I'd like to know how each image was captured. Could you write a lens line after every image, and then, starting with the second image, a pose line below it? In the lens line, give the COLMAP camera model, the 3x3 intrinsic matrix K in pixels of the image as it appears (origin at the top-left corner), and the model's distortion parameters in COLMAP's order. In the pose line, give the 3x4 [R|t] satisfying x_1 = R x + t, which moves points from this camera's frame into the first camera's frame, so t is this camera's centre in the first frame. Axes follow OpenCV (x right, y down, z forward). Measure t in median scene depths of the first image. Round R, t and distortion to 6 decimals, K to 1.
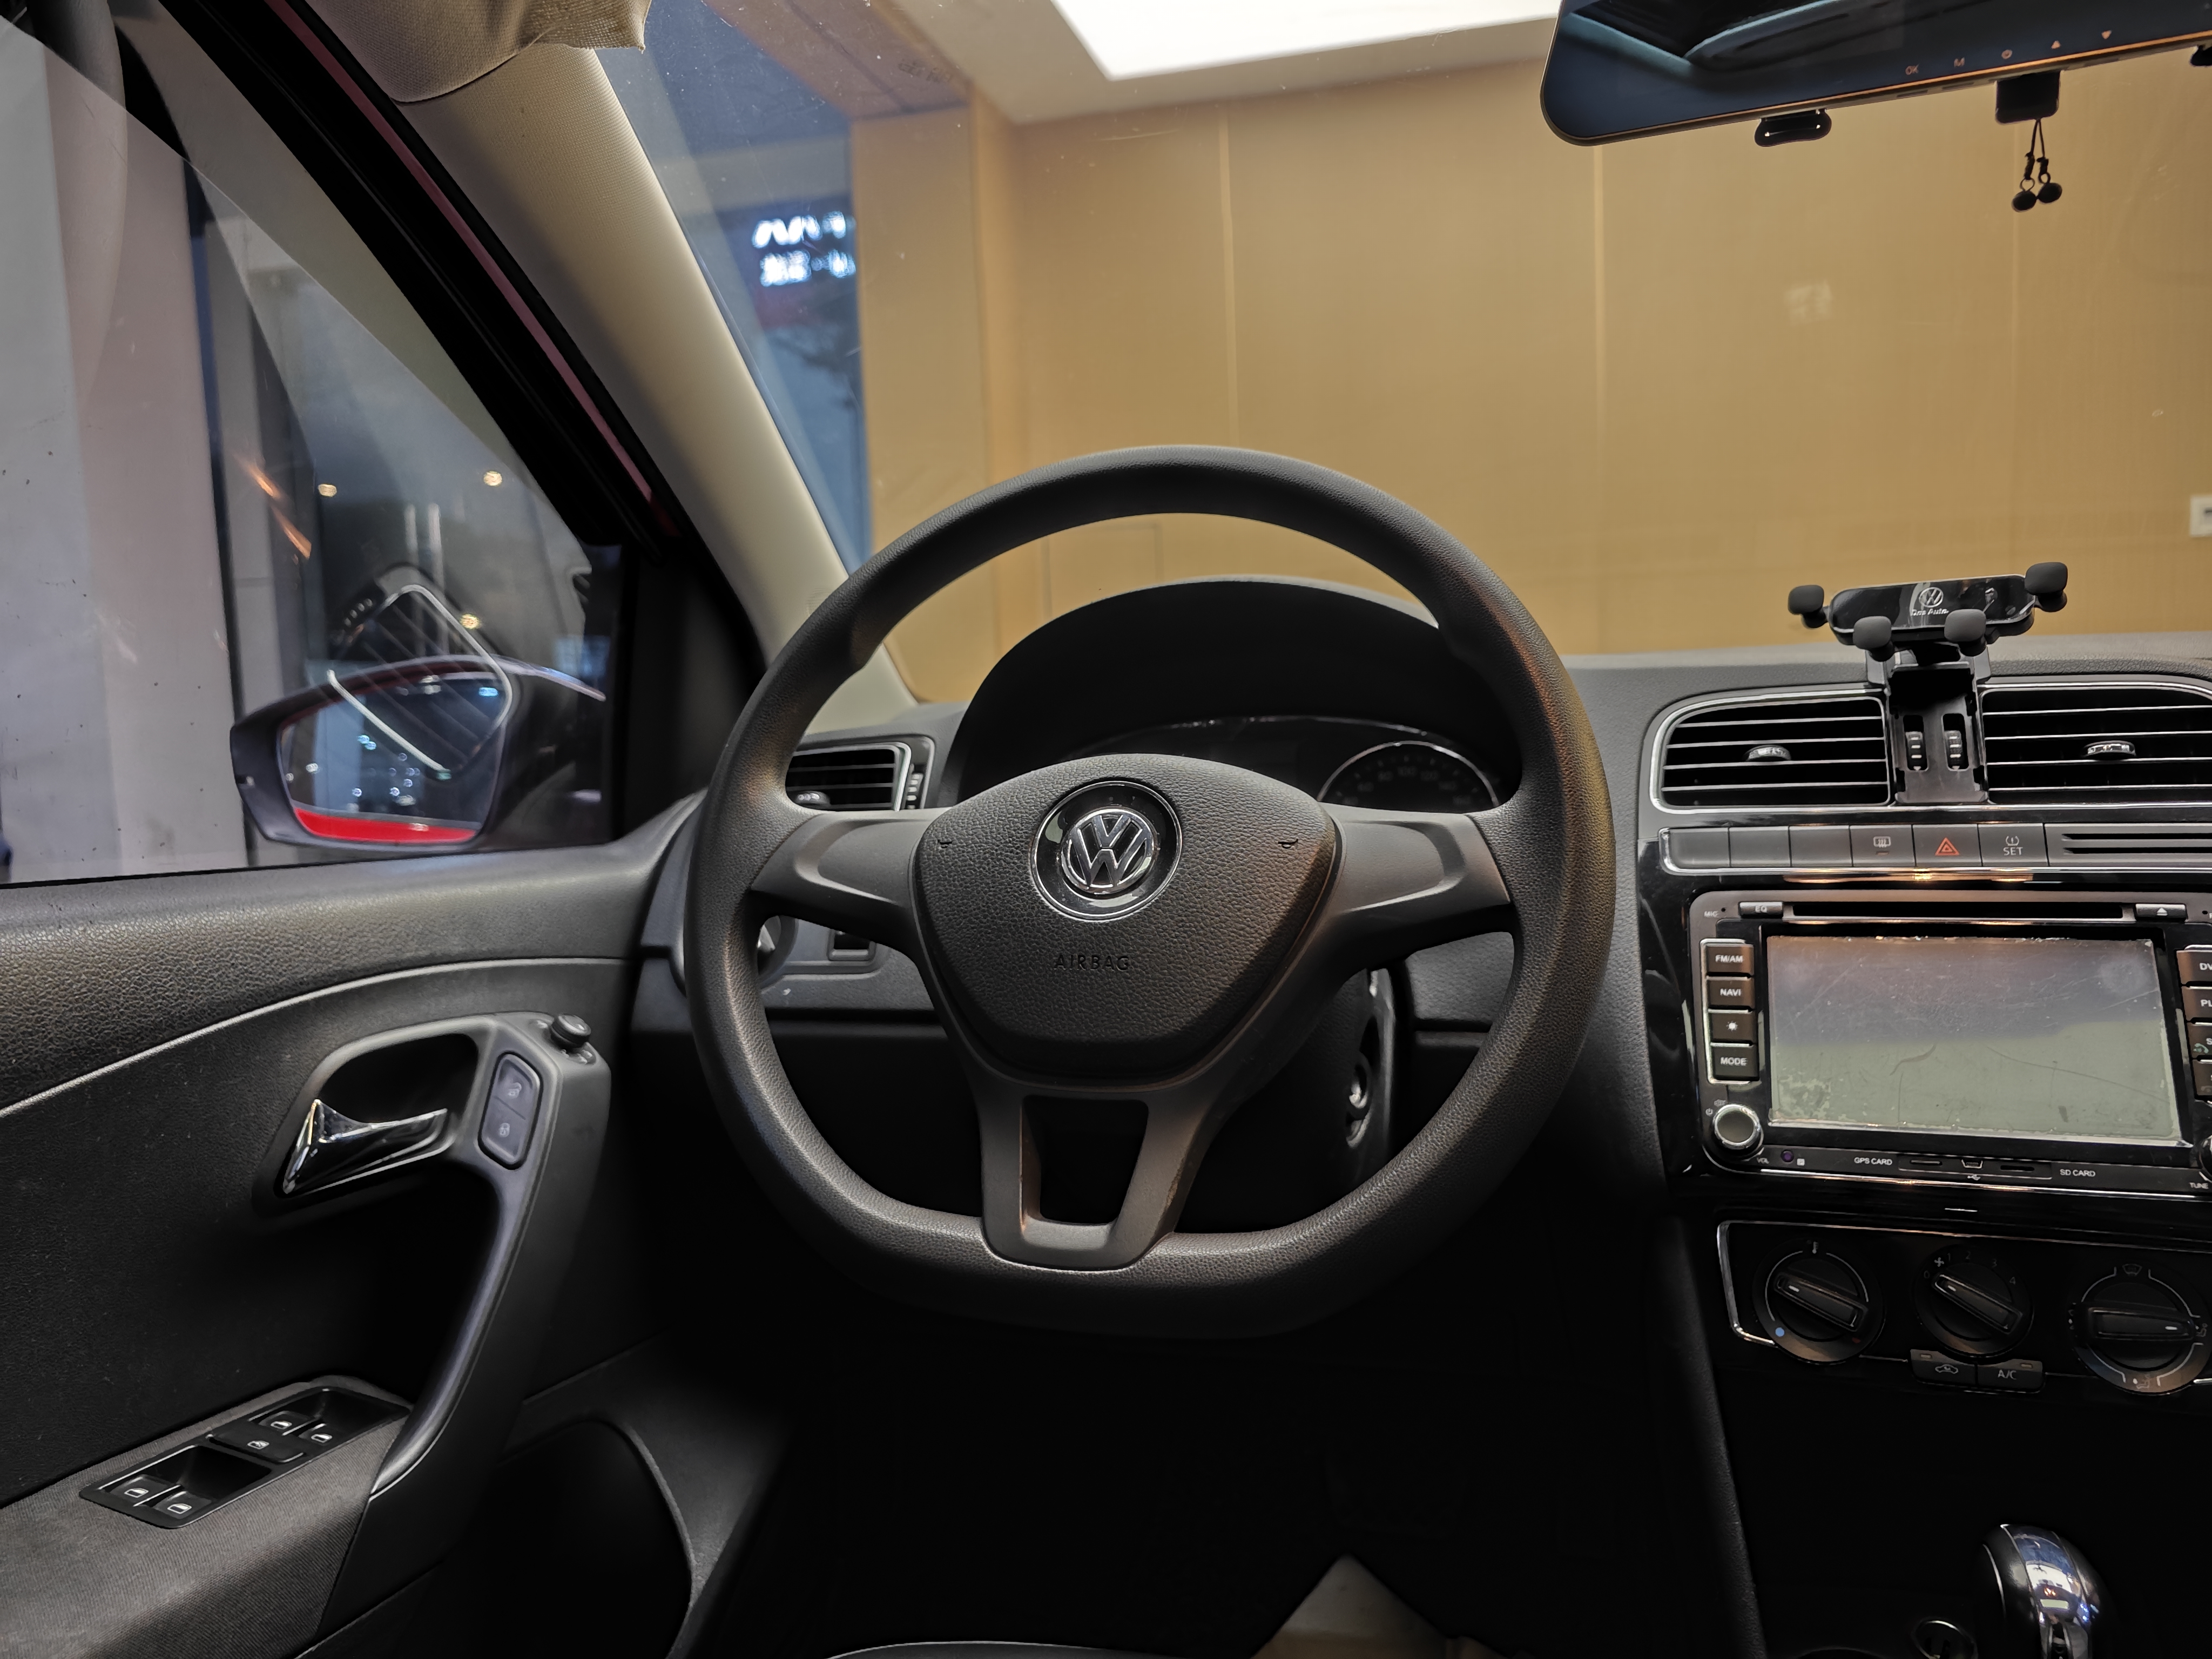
lens RADIAL K [[1501.8, 0, 1116.1], [0, 1501.8, 813.3], [0, 0, 1]] dist [0.025769, -0.027717]
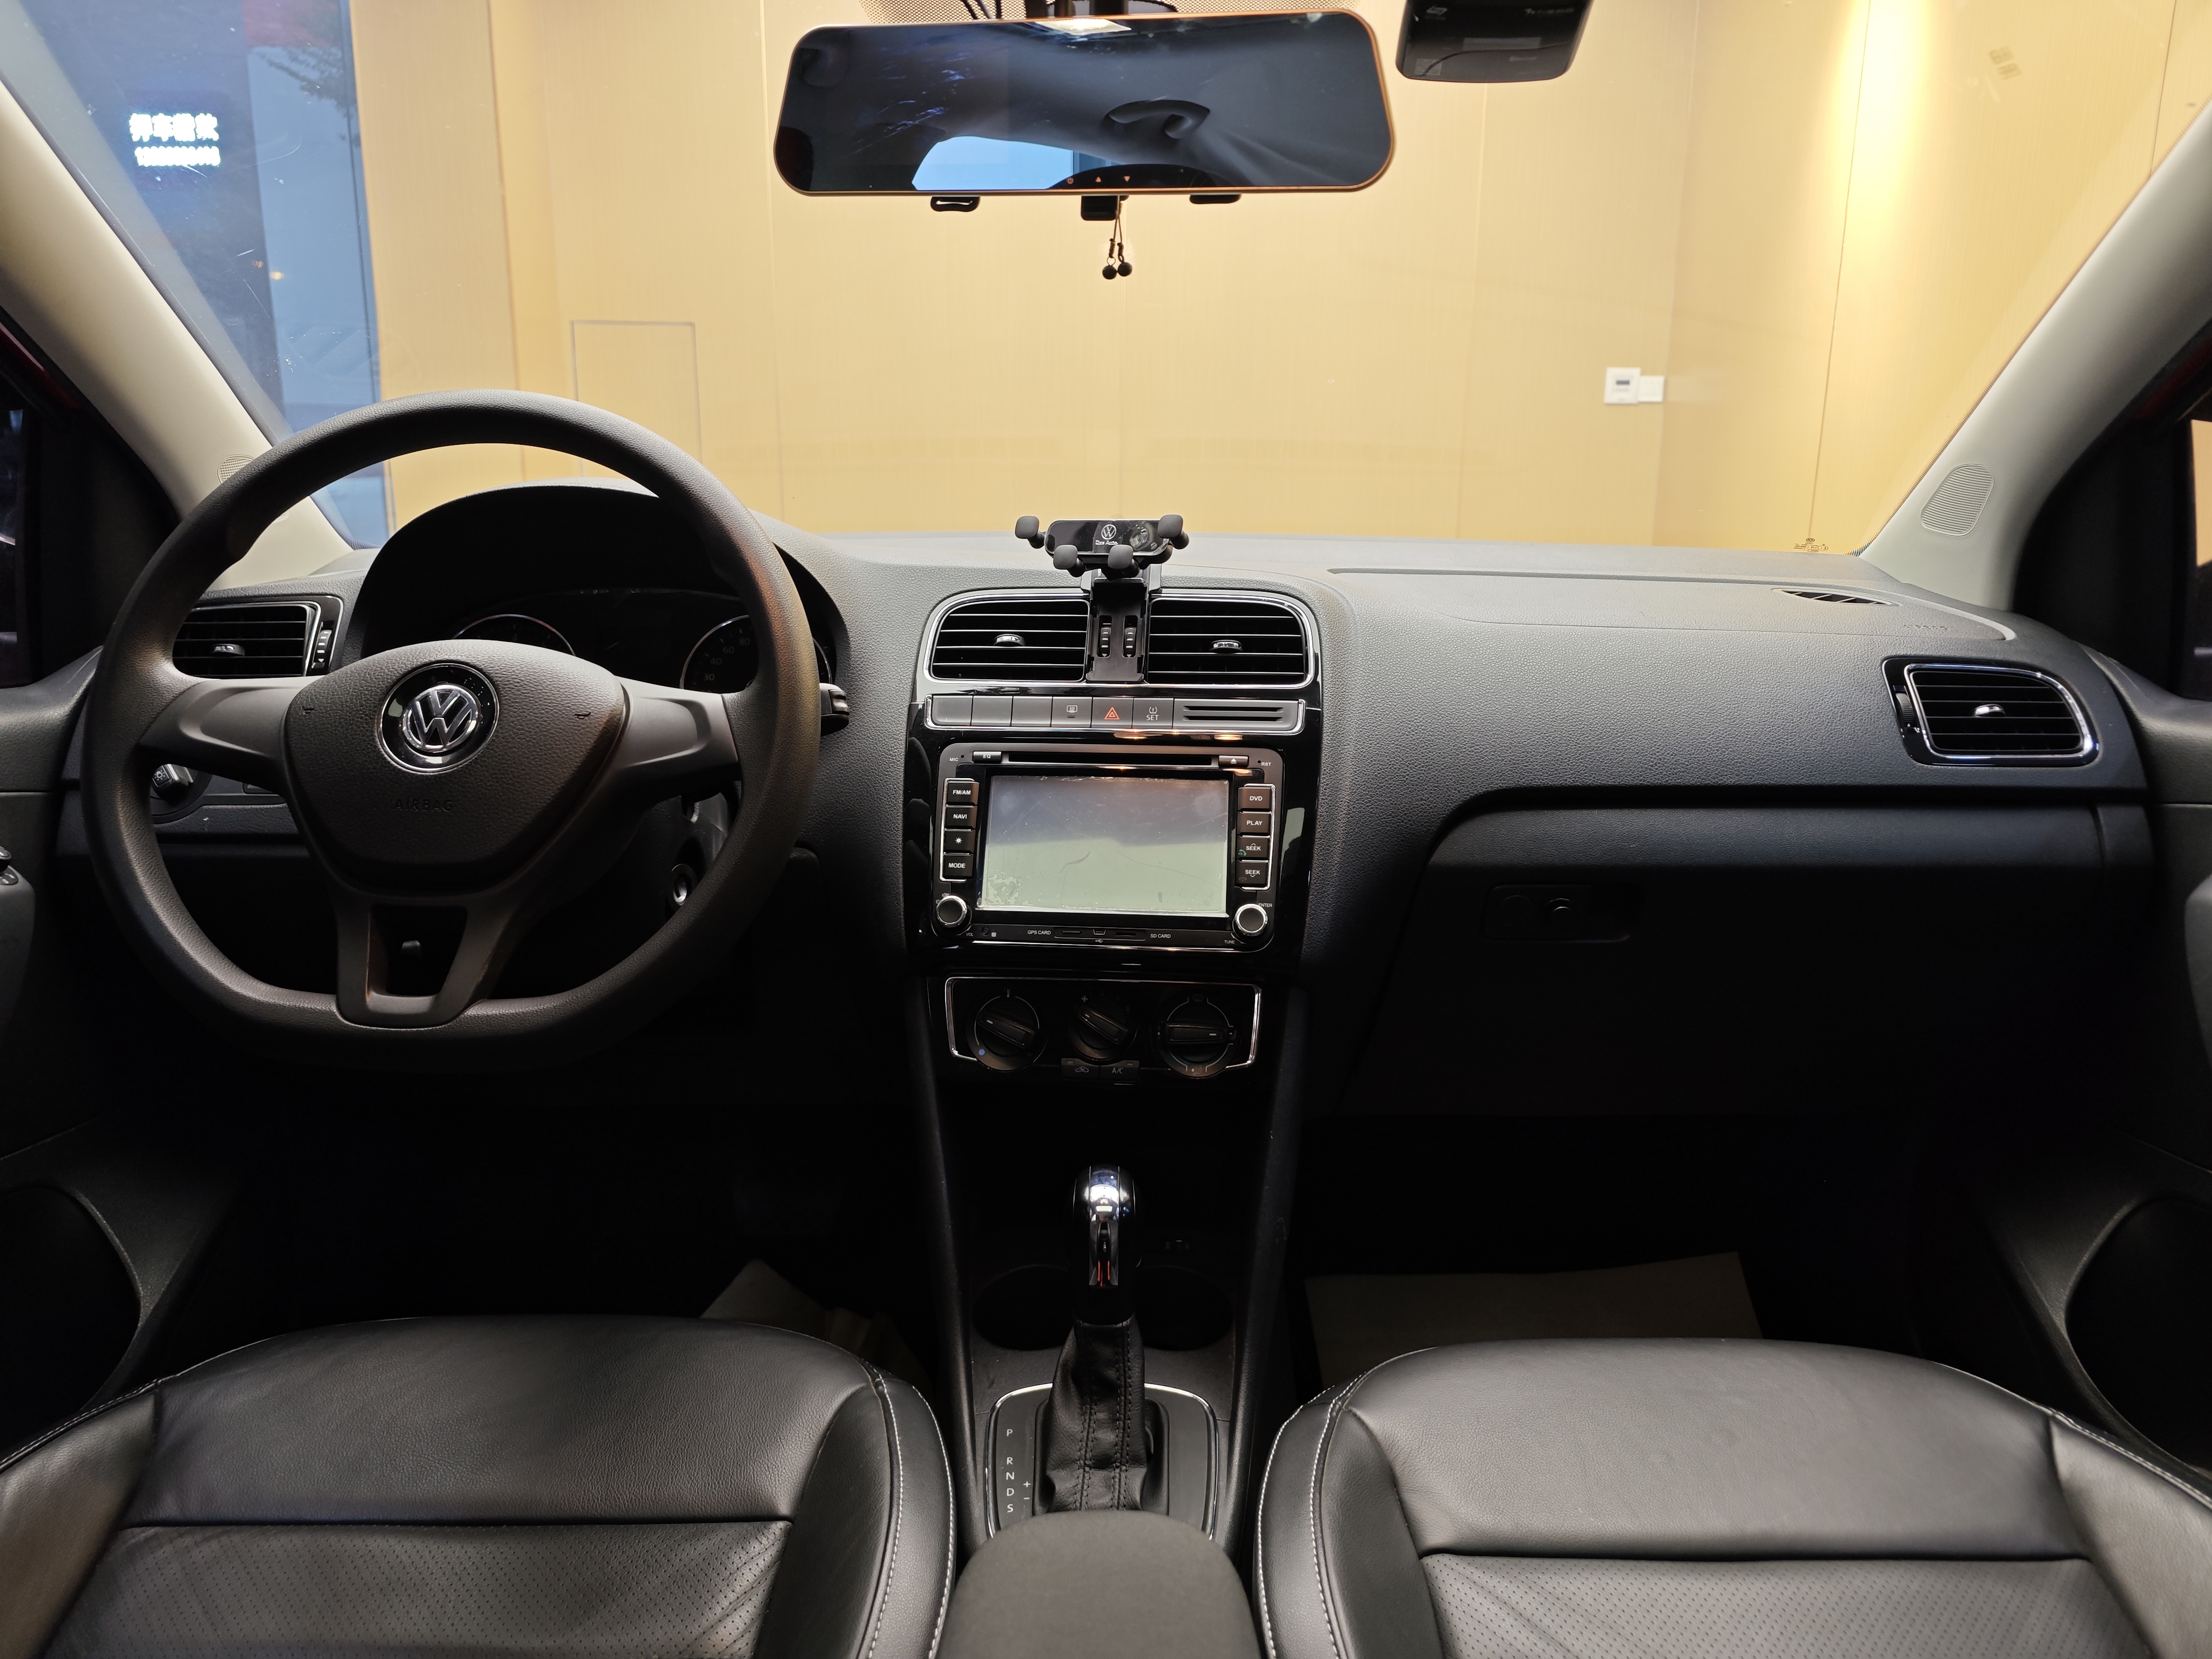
lens RADIAL K [[1501.8, 0, 1097.5], [0, 1501.8, 811.0], [0, 0, 1]] dist [0.025769, -0.027717]
pose [[0.966216, -0.007902, 0.257613, 0.182216], [-0.025683, 0.991603, 0.126744, -0.066612], [-0.256451, -0.129079, 0.957900, -0.363054]]
